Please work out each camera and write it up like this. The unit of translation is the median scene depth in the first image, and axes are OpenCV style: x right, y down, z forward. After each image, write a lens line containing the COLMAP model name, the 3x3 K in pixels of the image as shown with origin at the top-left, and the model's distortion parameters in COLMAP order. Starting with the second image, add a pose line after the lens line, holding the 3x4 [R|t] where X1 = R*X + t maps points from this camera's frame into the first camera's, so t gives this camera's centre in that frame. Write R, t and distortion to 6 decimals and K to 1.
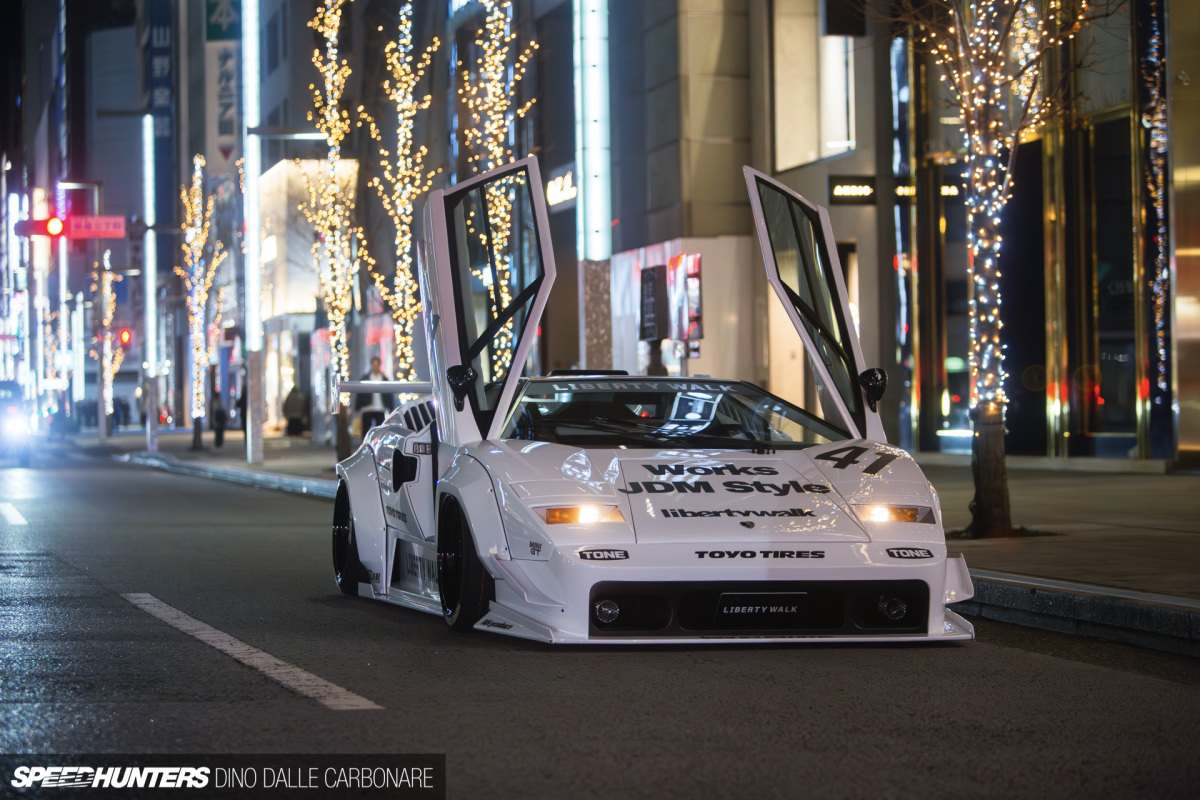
lens RADIAL K [[2992.2, 0, 602.7], [0, 2992.2, 404.4], [0, 0, 1]] dist [-0.051075, 0.000000]
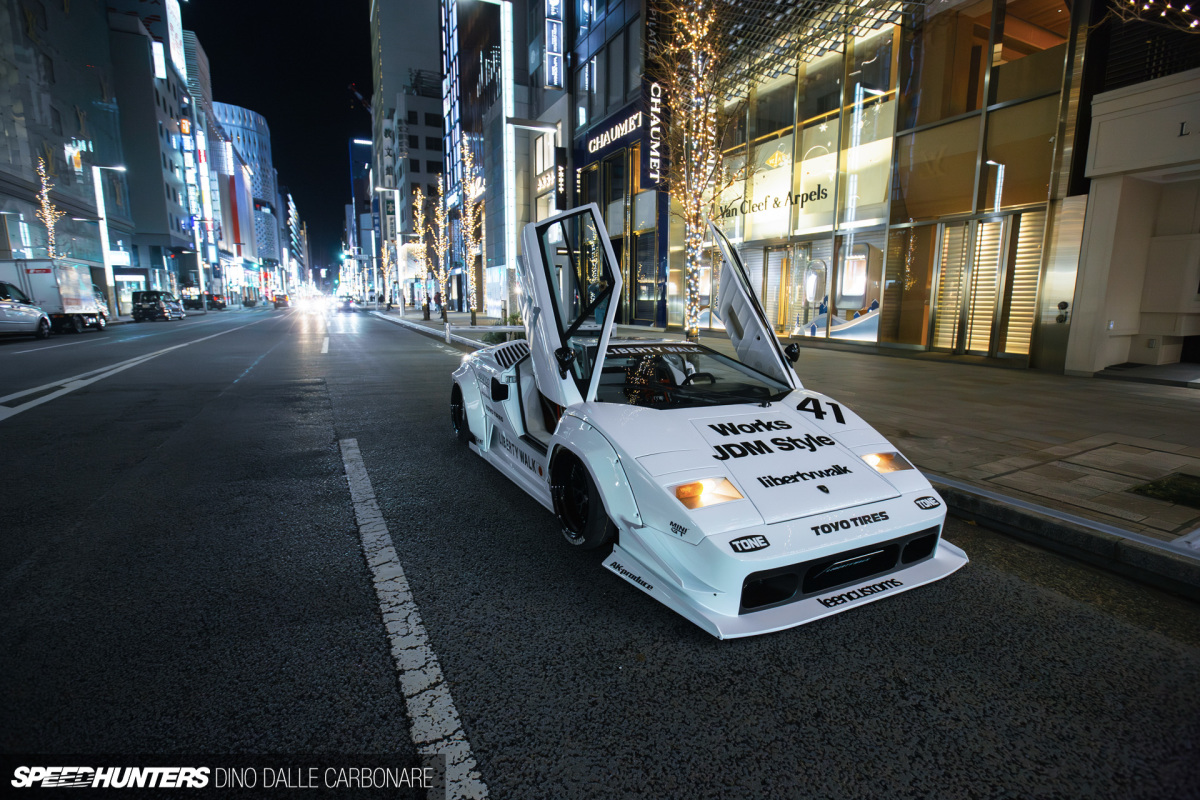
lens RADIAL K [[580.0, 0, 606.3], [0, 580.0, 401.7], [0, 0, 1]] dist [-0.050658, -0.000087]
pose [[0.975364, -0.021428, 0.219558, -0.044987], [-0.017598, 0.984541, 0.174266, -0.017980], [-0.219898, -0.173836, 0.959909, 0.368480]]
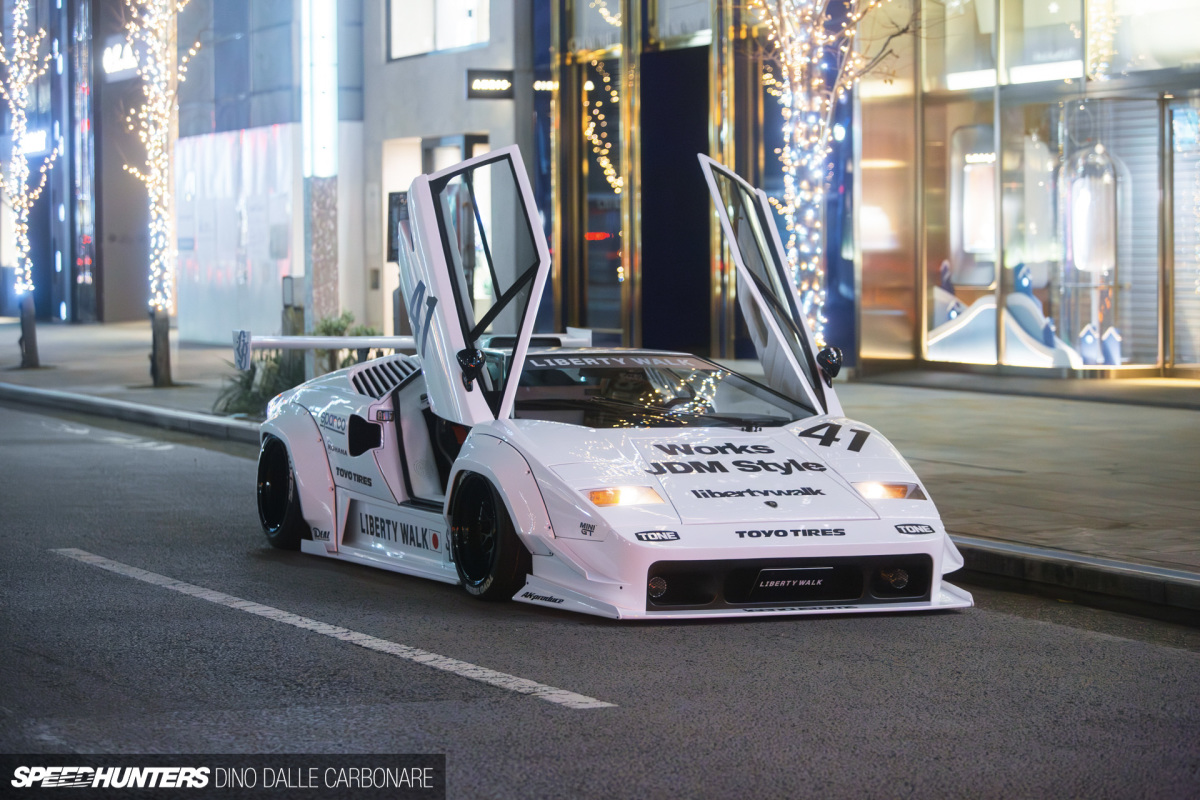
lens RADIAL K [[3123.0, 0, 597.1], [0, 3123.0, 397.0], [0, 0, 1]] dist [-0.028664, 0.000000]
pose [[0.984245, -0.001711, 0.176800, -0.100869], [-0.006480, 0.998933, 0.045737, -0.023705], [-0.176689, -0.046162, 0.983184, -0.051104]]
